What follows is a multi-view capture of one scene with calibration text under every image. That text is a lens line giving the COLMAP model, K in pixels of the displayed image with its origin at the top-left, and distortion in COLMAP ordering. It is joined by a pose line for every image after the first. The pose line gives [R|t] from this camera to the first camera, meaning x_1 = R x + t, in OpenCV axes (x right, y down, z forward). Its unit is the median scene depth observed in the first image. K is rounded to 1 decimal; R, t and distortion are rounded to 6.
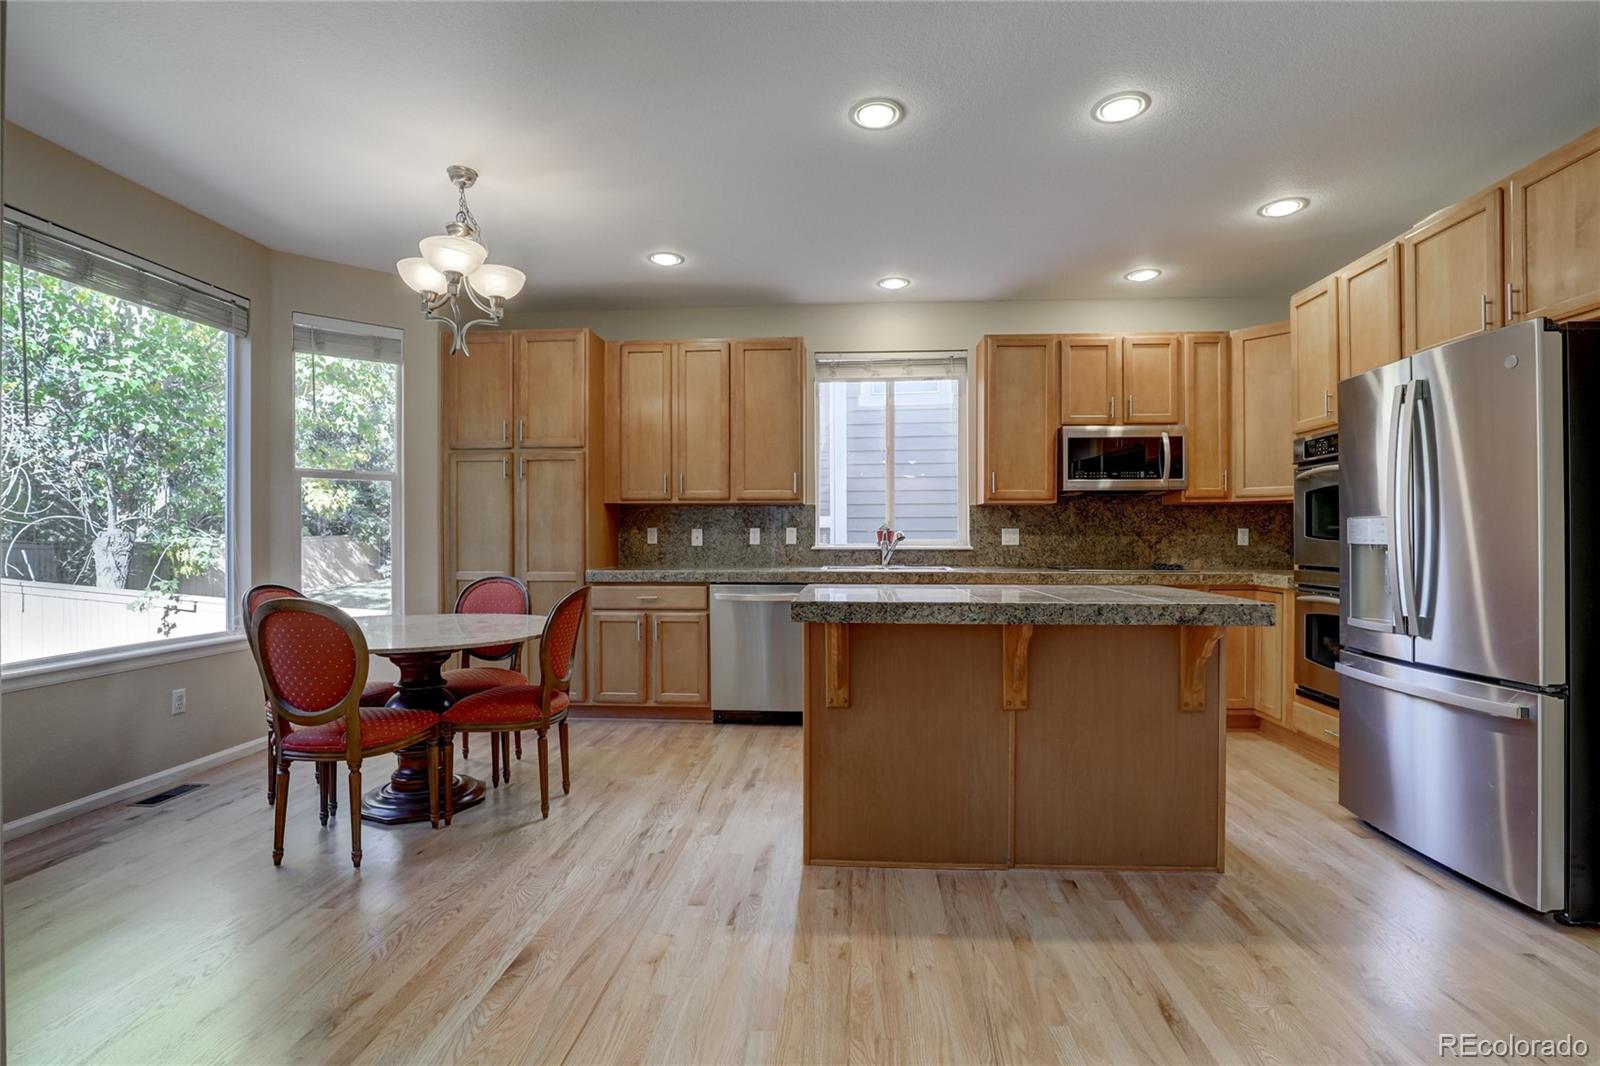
lens RADIAL K [[732.3, 0, 800.0], [0, 732.3, 533.0], [0, 0, 1]] dist [-0.024500, -0.000020]
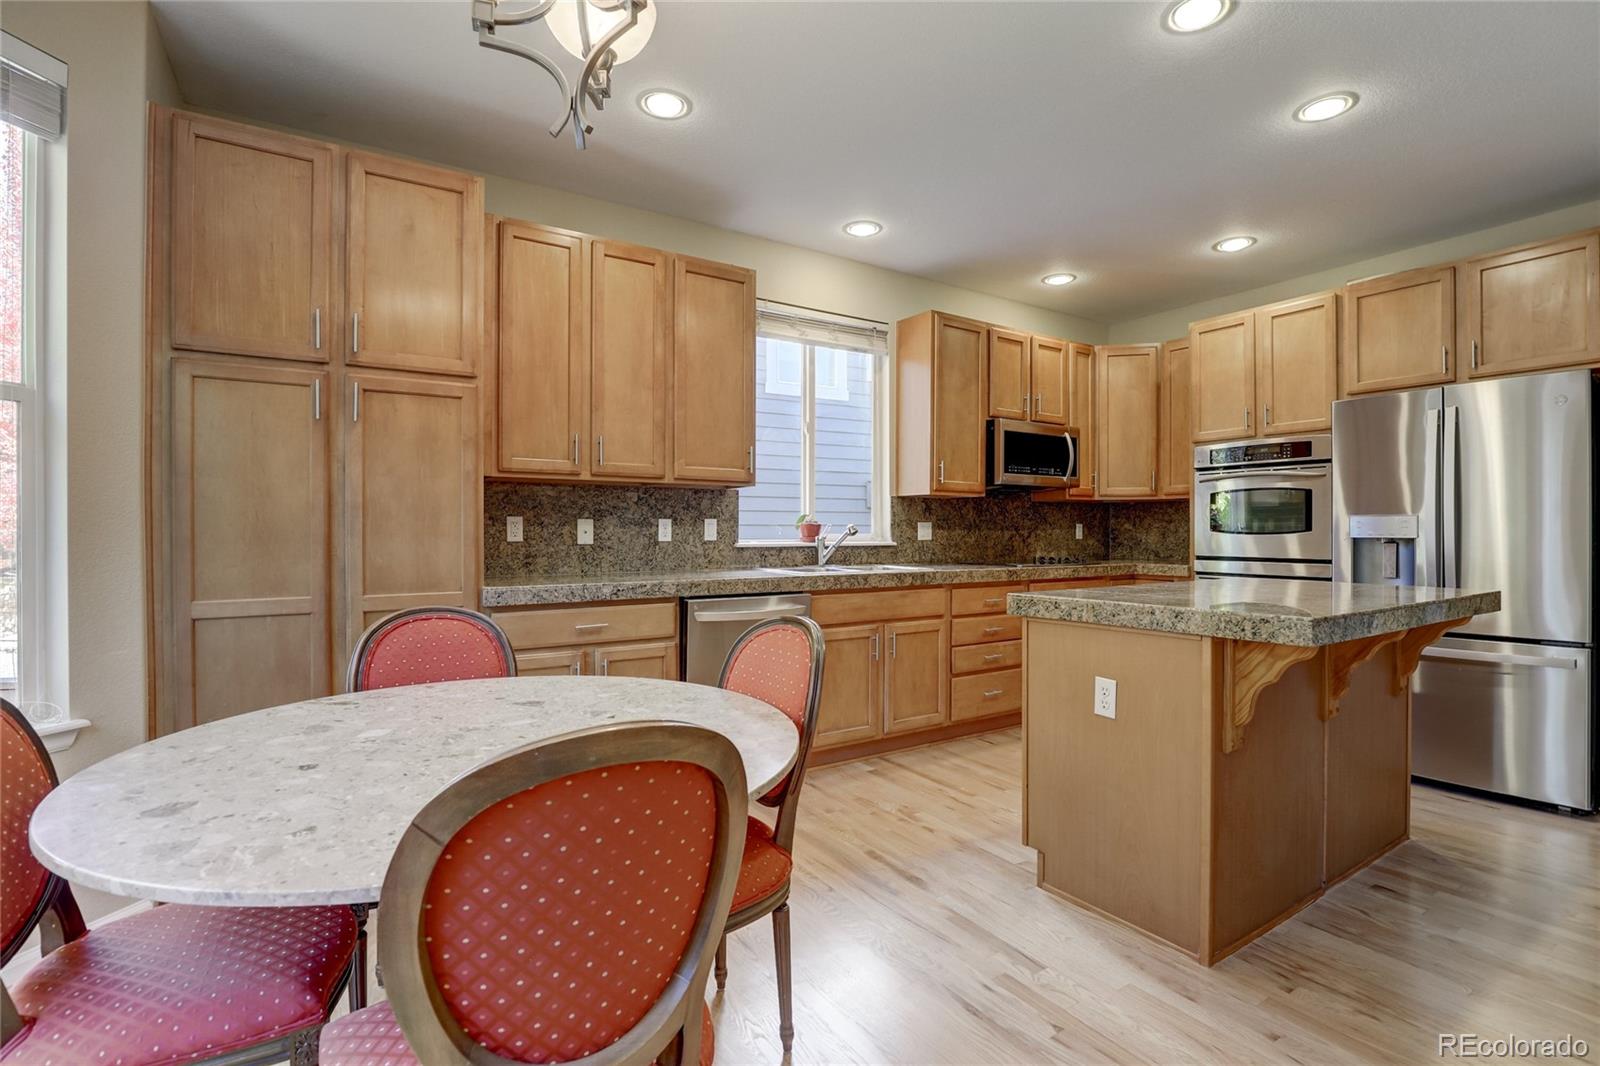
lens RADIAL K [[735.6, 0, 791.2], [0, 735.6, 531.9], [0, 0, 1]] dist [-0.028386, 0.000632]
pose [[0.802061, 0.000301, 0.597242, -0.436907], [-0.003717, 0.999983, 0.004488, 0.002620], [-0.597230, -0.005820, 0.802049, 0.370555]]
